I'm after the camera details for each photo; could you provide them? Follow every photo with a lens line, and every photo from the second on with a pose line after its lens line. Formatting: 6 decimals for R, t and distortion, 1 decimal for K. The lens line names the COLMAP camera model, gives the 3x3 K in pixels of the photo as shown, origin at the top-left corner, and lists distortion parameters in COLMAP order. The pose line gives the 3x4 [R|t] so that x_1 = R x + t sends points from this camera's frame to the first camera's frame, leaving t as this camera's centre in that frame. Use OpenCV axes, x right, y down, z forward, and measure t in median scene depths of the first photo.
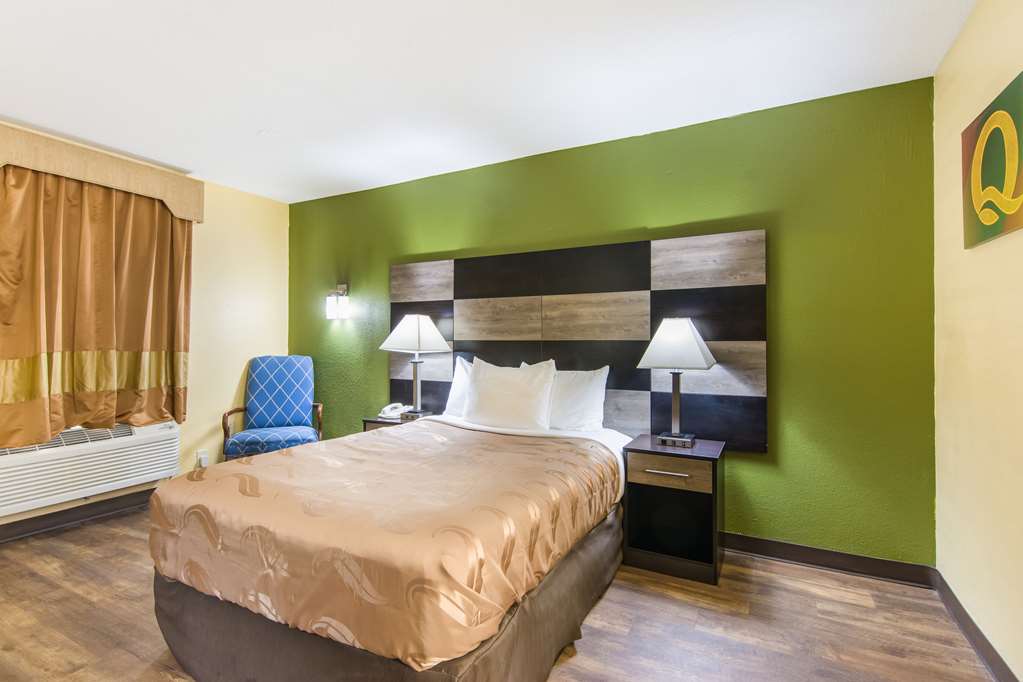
lens RADIAL K [[492.6, 0, 509.6], [0, 492.6, 337.4], [0, 0, 1]] dist [0.020849, -0.000183]
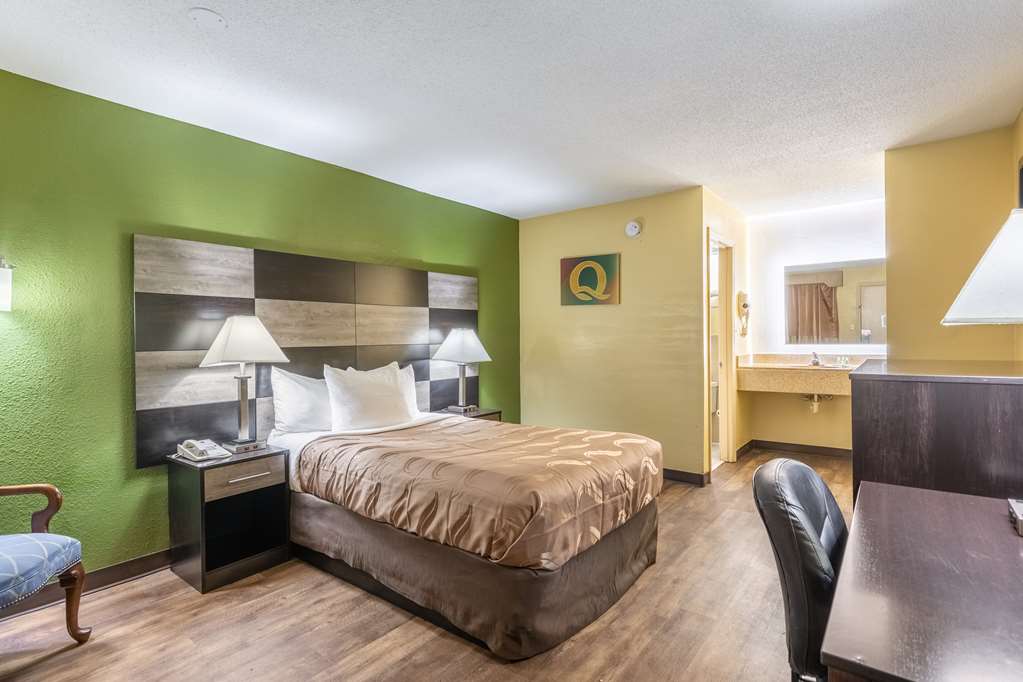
lens RADIAL K [[492.6, 0, 509.6], [0, 492.6, 337.4], [0, 0, 1]] dist [0.020849, -0.000183]
pose [[0.182460, -0.005298, 0.983199, -0.887851], [0.000514, 0.999986, 0.005293, -0.016447], [-0.983213, -0.000461, 0.182460, 0.453722]]
